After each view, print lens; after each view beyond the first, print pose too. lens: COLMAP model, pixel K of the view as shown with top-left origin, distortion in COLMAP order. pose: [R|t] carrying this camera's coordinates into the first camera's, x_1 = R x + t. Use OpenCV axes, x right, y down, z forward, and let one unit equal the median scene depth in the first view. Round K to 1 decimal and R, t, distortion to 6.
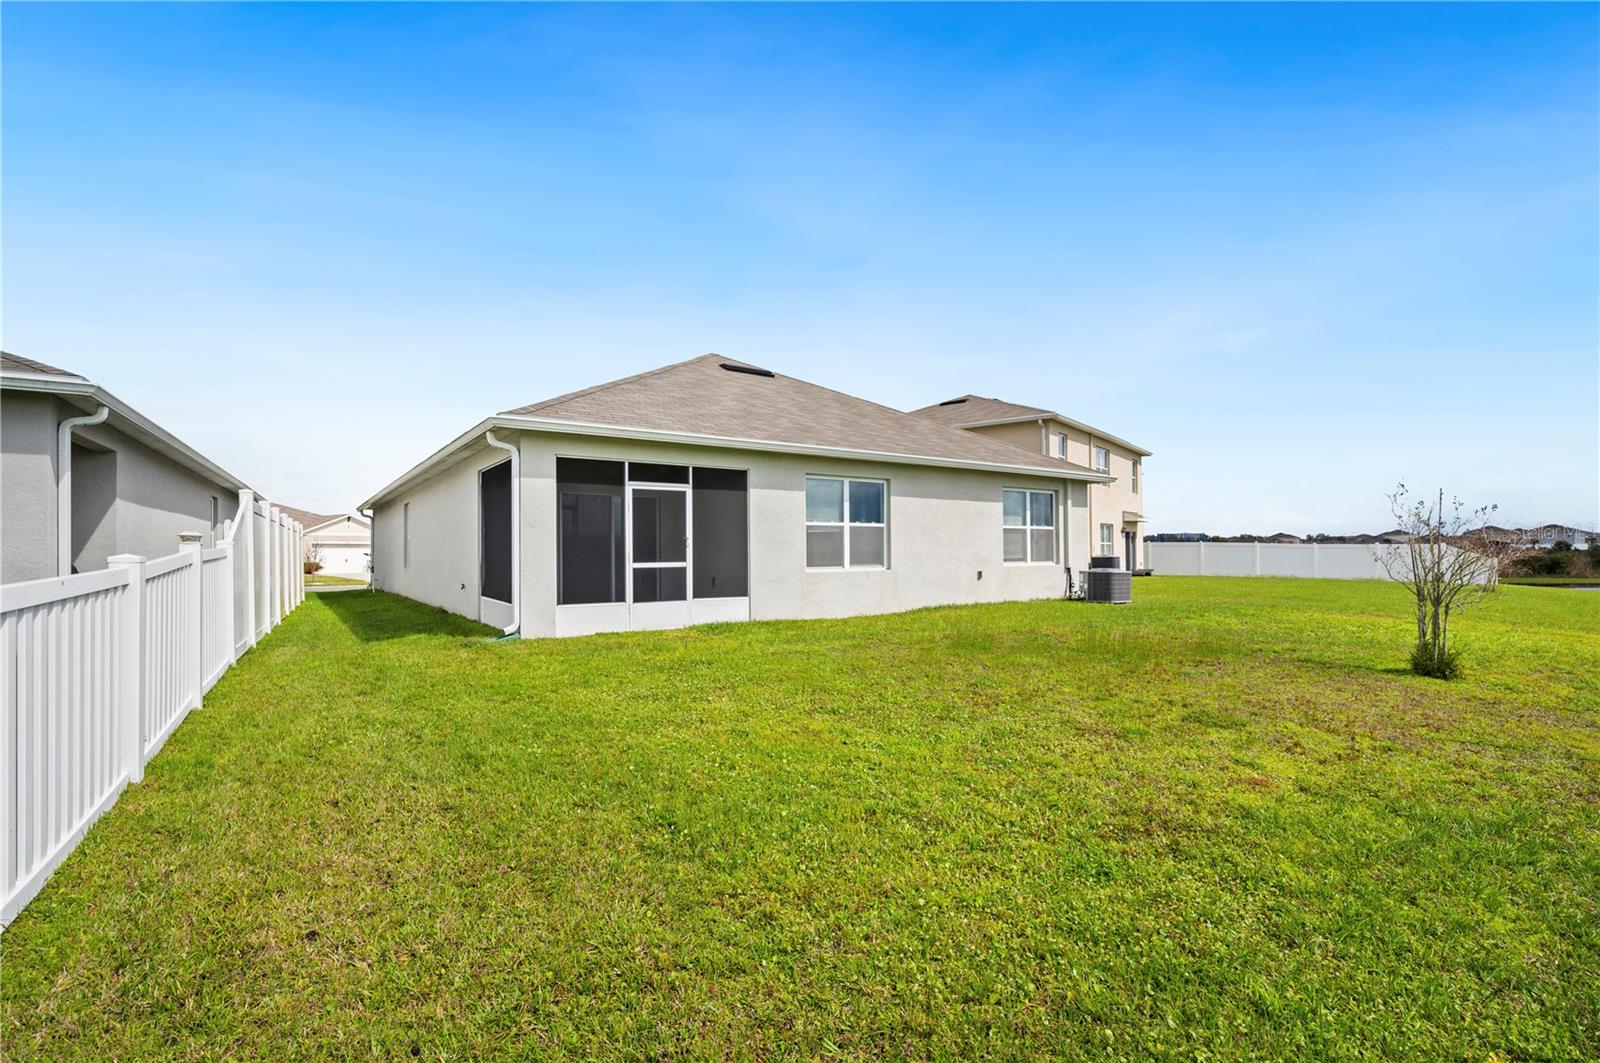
lens RADIAL K [[748.6, 0, 800.9], [0, 748.6, 534.8], [0, 0, 1]] dist [0.004791, -0.000116]
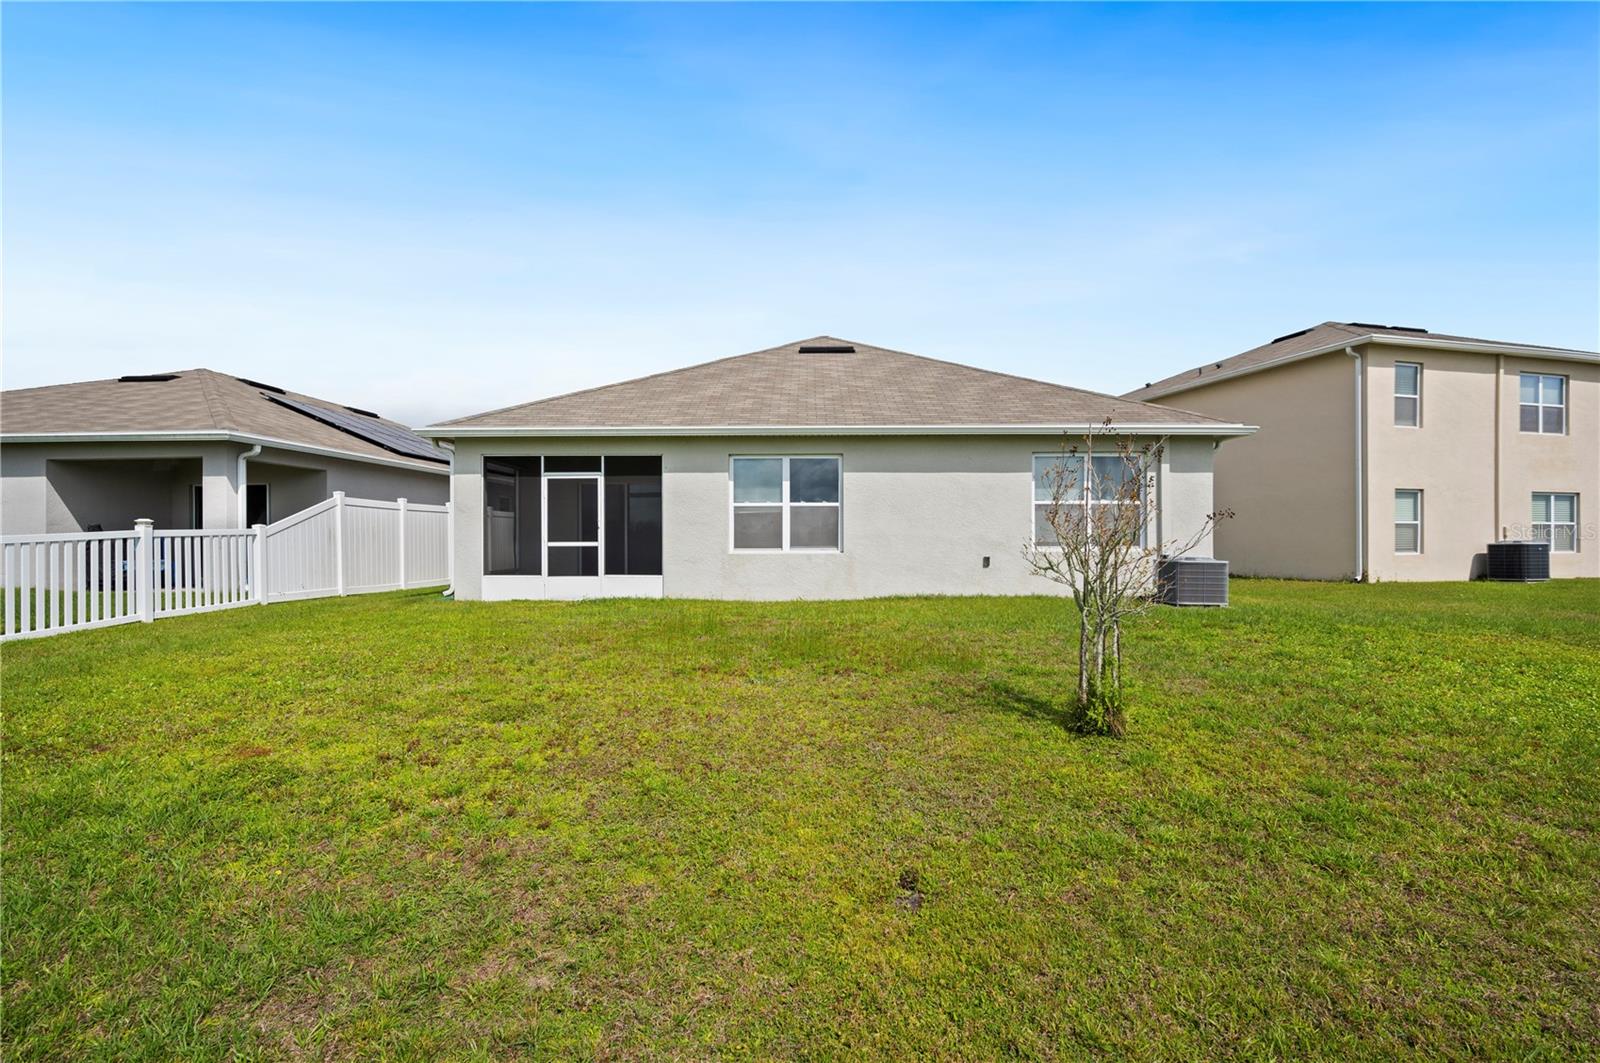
lens RADIAL K [[748.6, 0, 800.0], [0, 748.6, 533.0], [0, 0, 1]] dist [0.004791, -0.000116]
pose [[0.800847, -0.000248, -0.598869, 0.688701], [0.011093, 0.999834, 0.014421, 0.009366], [0.598766, -0.018192, 0.800717, 0.257478]]
